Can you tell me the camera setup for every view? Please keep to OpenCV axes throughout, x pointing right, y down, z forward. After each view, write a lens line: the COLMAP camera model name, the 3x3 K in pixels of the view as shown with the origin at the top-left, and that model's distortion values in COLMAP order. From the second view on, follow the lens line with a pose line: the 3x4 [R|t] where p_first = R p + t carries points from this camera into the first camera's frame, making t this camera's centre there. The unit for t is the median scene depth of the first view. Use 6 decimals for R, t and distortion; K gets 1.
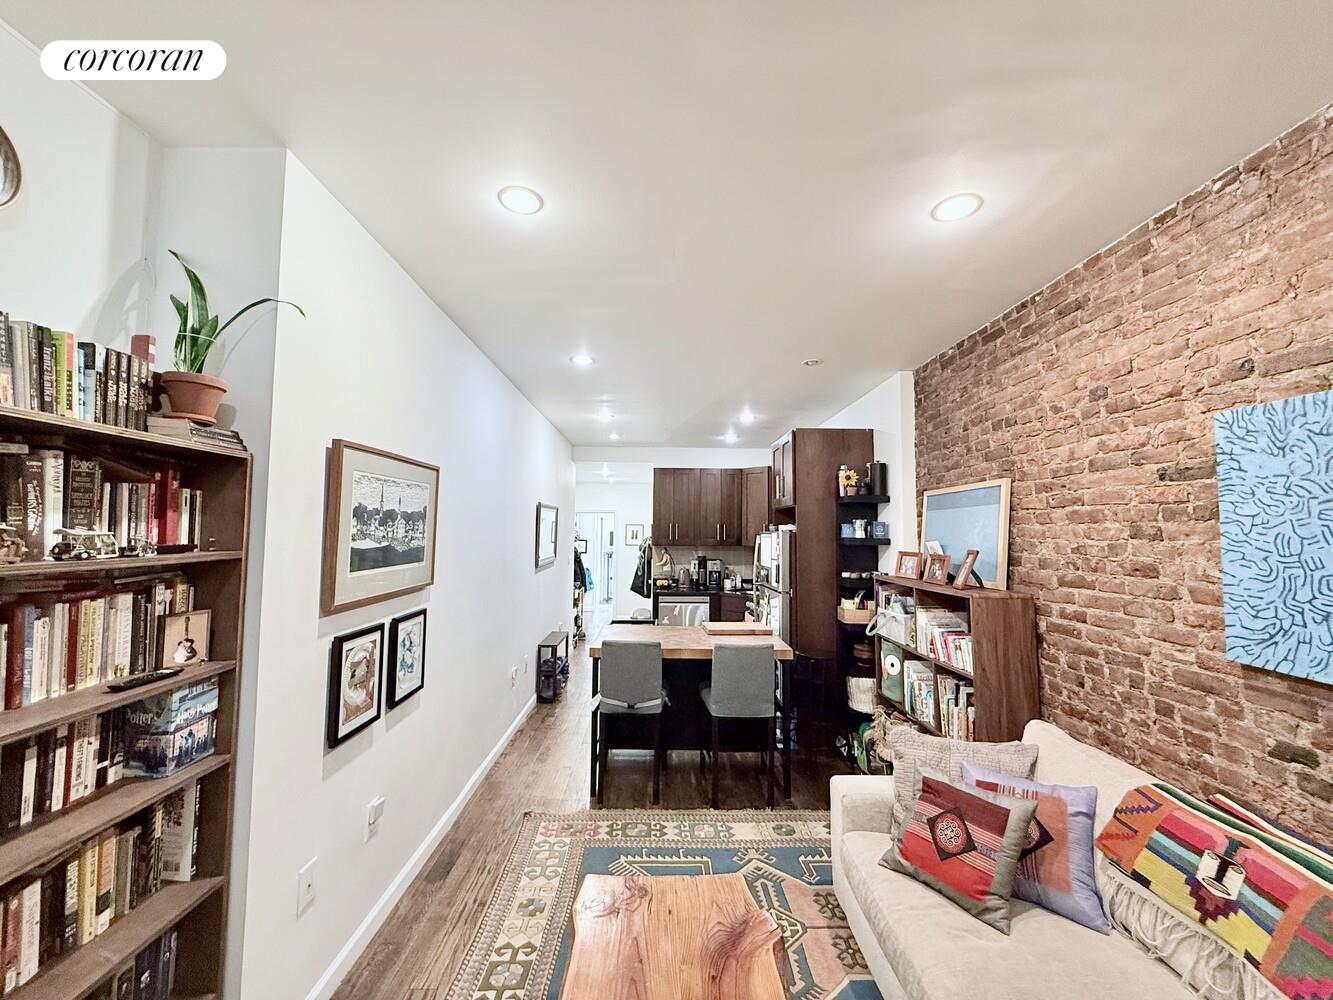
lens RADIAL K [[530.3, 0, 663.7], [0, 530.3, 500.0], [0, 0, 1]] dist [-0.000678, 0.000279]
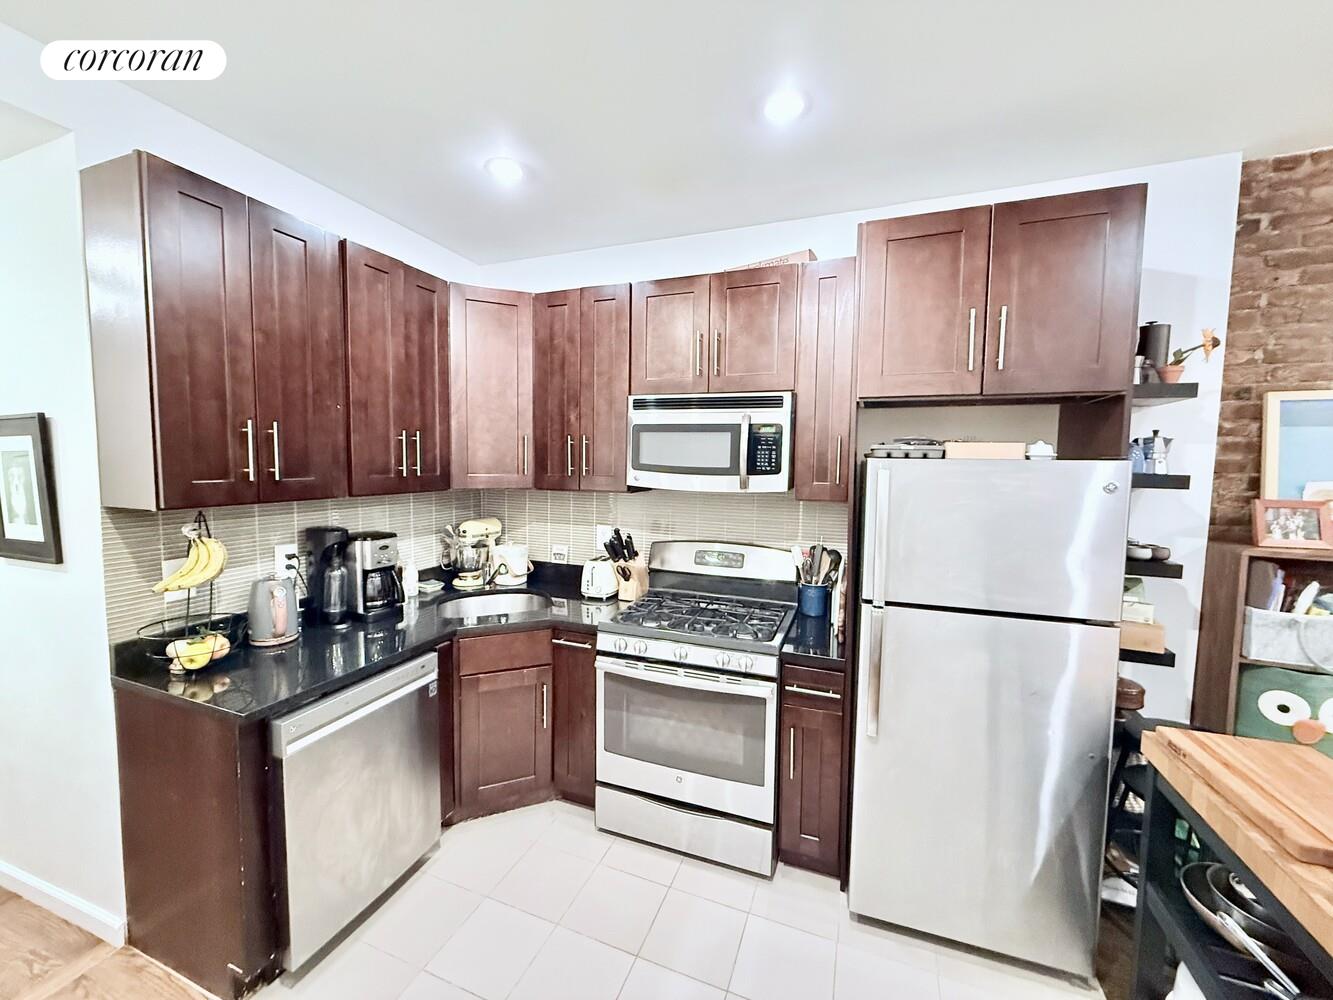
lens RADIAL K [[530.3, 0, 659.4], [0, 530.3, 498.6], [0, 0, 1]] dist [-0.000678, 0.000279]
pose [[0.384155, -0.071637, 0.920485, -0.446919], [-0.065994, 0.992305, 0.104768, 0.130703], [-0.920907, -0.100994, 0.376471, 2.203219]]
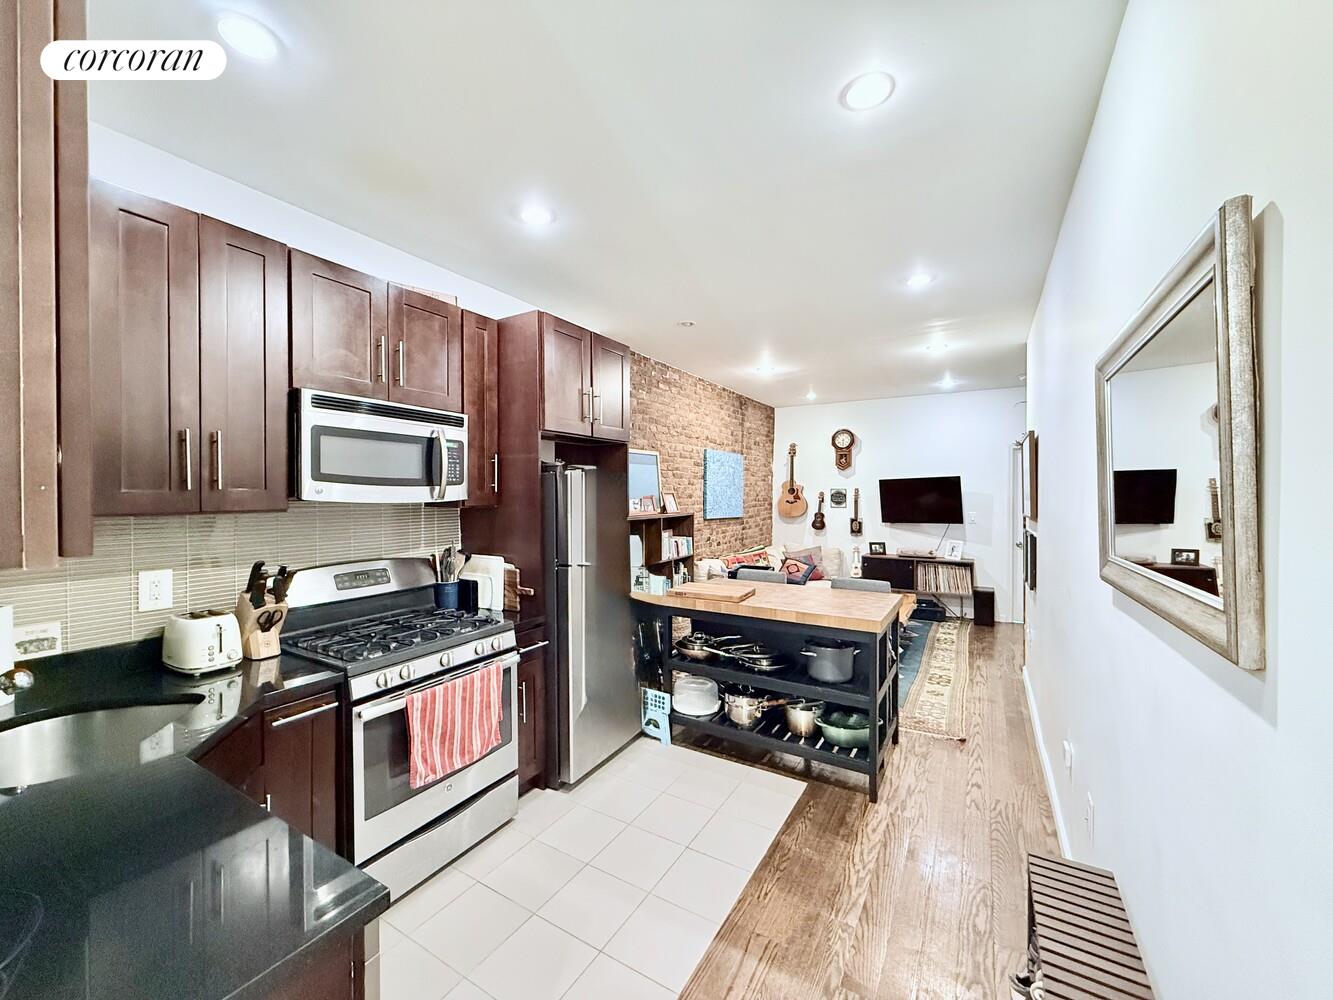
lens RADIAL K [[530.3, 0, 661.8], [0, 530.3, 497.2], [0, 0, 1]] dist [-0.000678, 0.000279]
pose [[-0.847875, -0.012959, 0.530038, -0.414807], [-0.039784, 0.998438, -0.039229, 0.226984], [-0.528702, -0.054349, -0.847066, 3.088130]]
